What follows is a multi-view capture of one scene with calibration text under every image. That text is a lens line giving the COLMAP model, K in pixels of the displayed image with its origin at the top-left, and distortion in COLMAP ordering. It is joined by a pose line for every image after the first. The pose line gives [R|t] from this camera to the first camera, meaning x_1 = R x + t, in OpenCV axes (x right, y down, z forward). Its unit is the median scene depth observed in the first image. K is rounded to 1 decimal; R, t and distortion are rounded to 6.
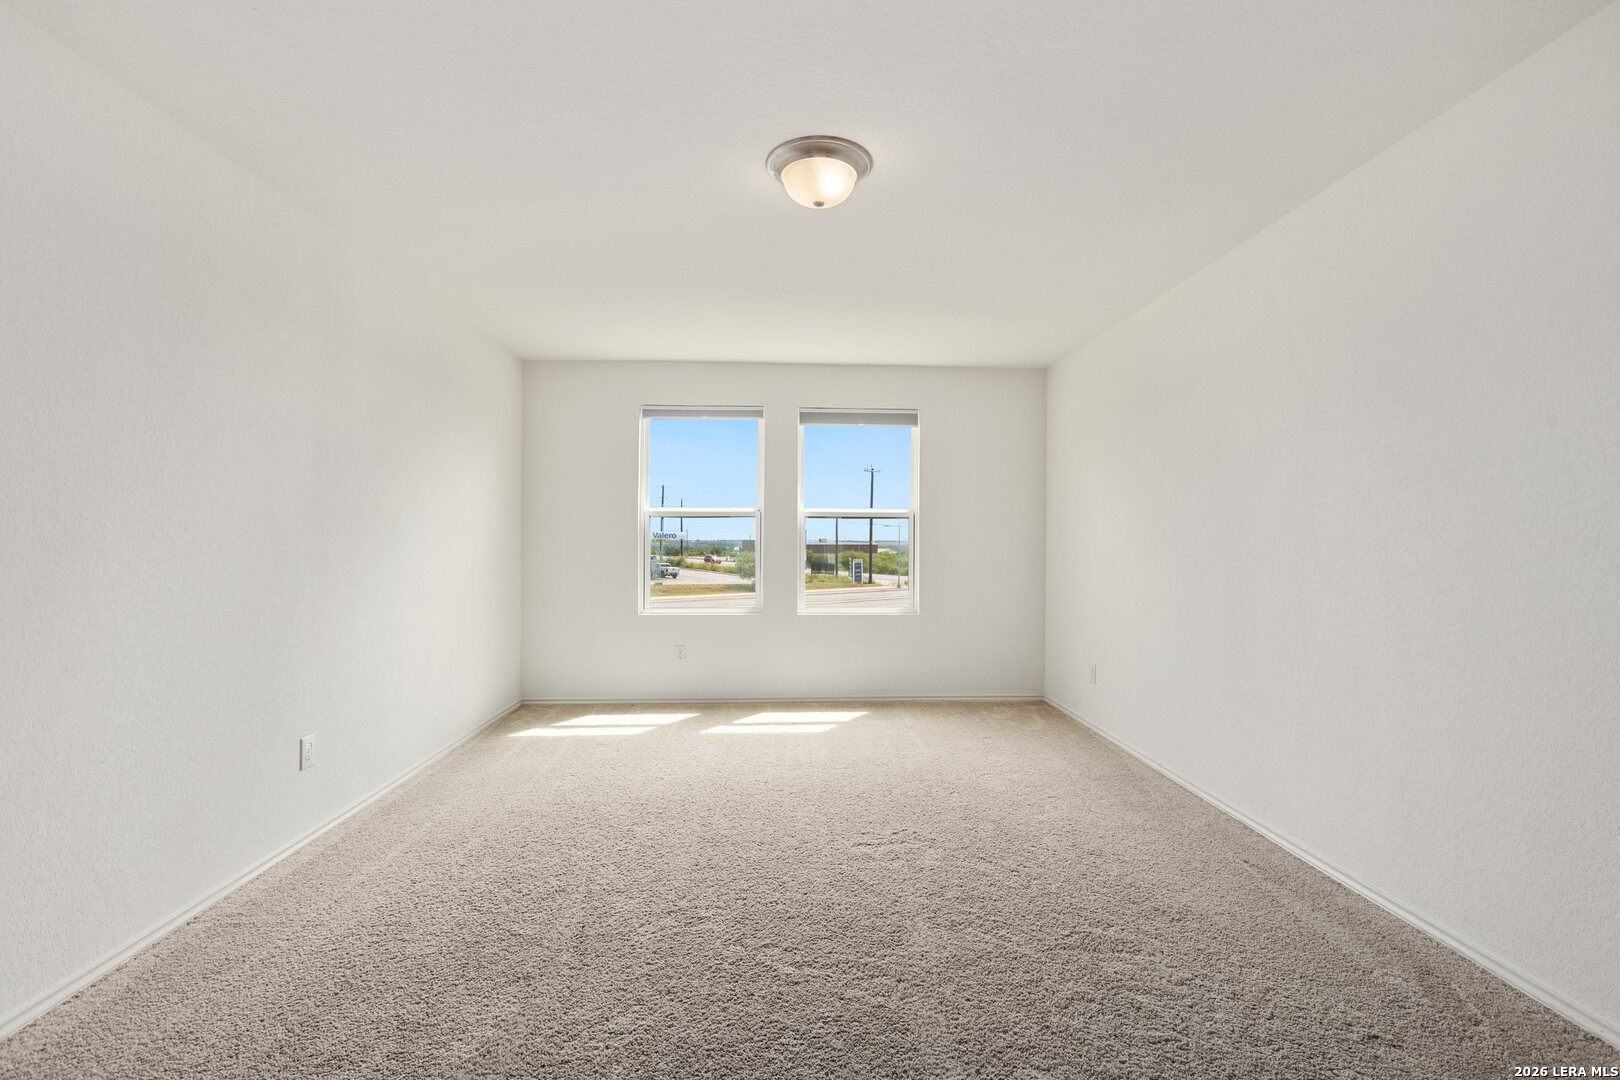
lens RADIAL K [[722.9, 0, 844.1], [0, 722.9, 550.9], [0, 0, 1]] dist [-0.000241, -0.000443]
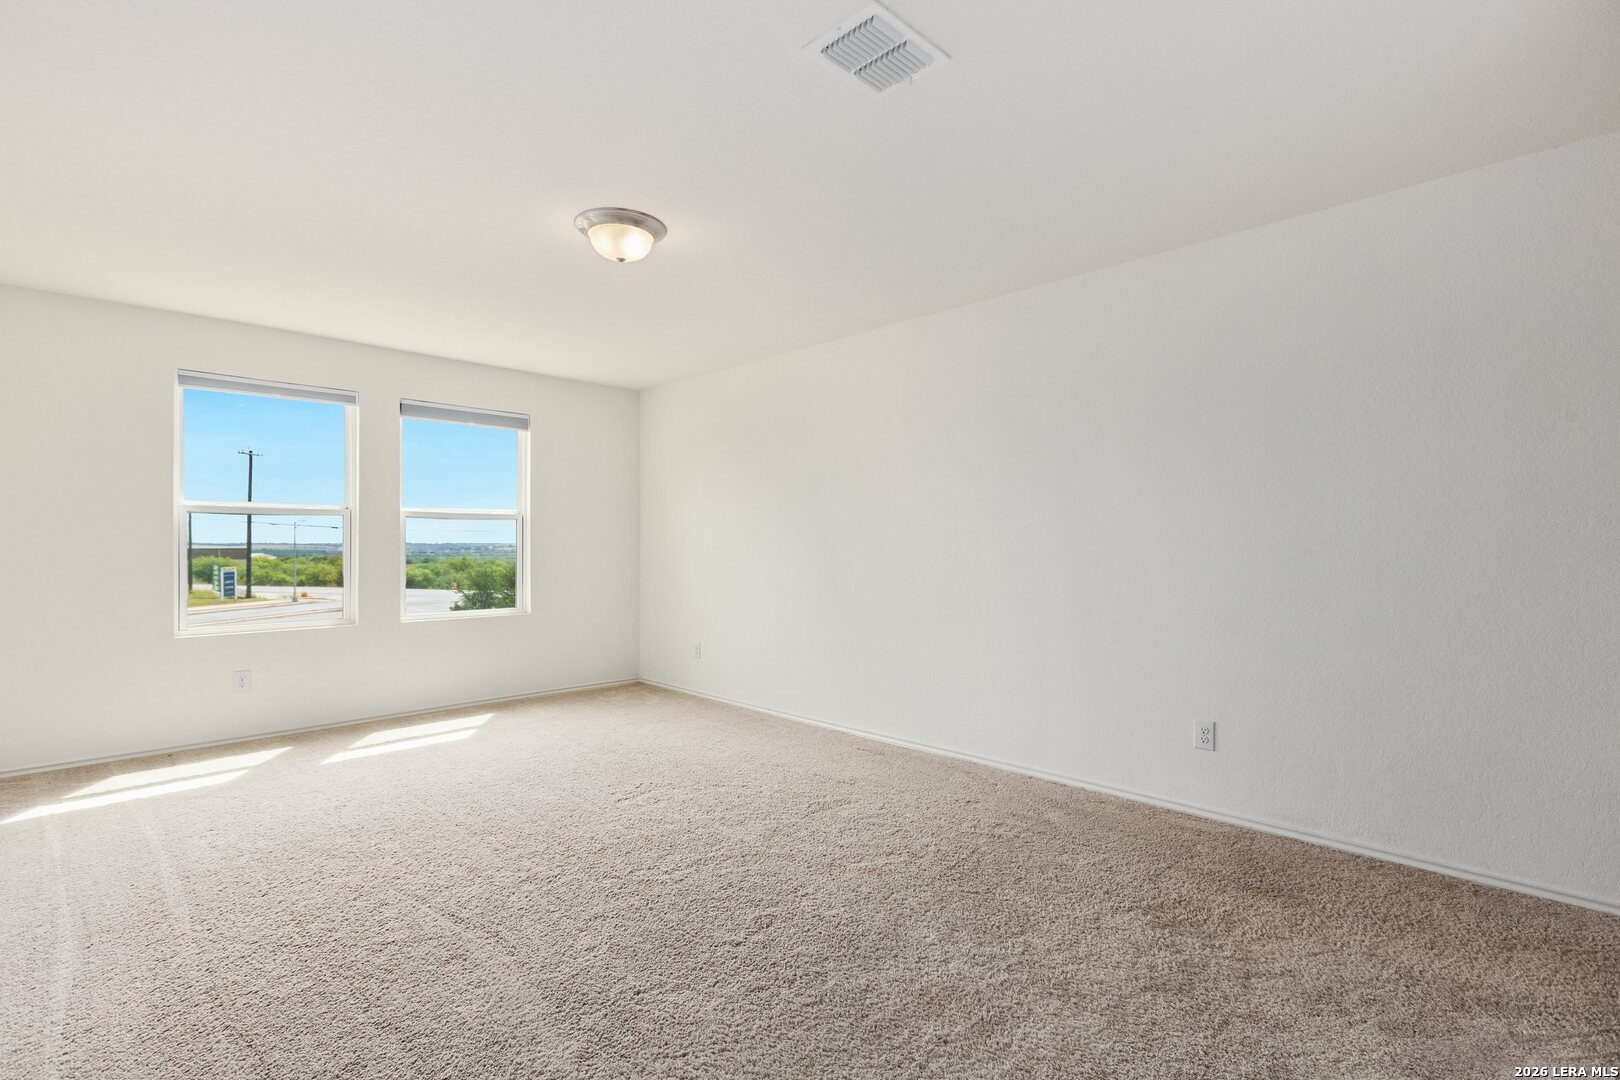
lens RADIAL K [[722.9, 0, 848.0], [0, 722.9, 552.6], [0, 0, 1]] dist [-0.000241, -0.000443]
pose [[0.729623, -0.012820, 0.683729, -0.283174], [0.012651, 0.999906, 0.005247, 0.001307], [-0.683732, 0.004821, 0.729717, -0.062500]]
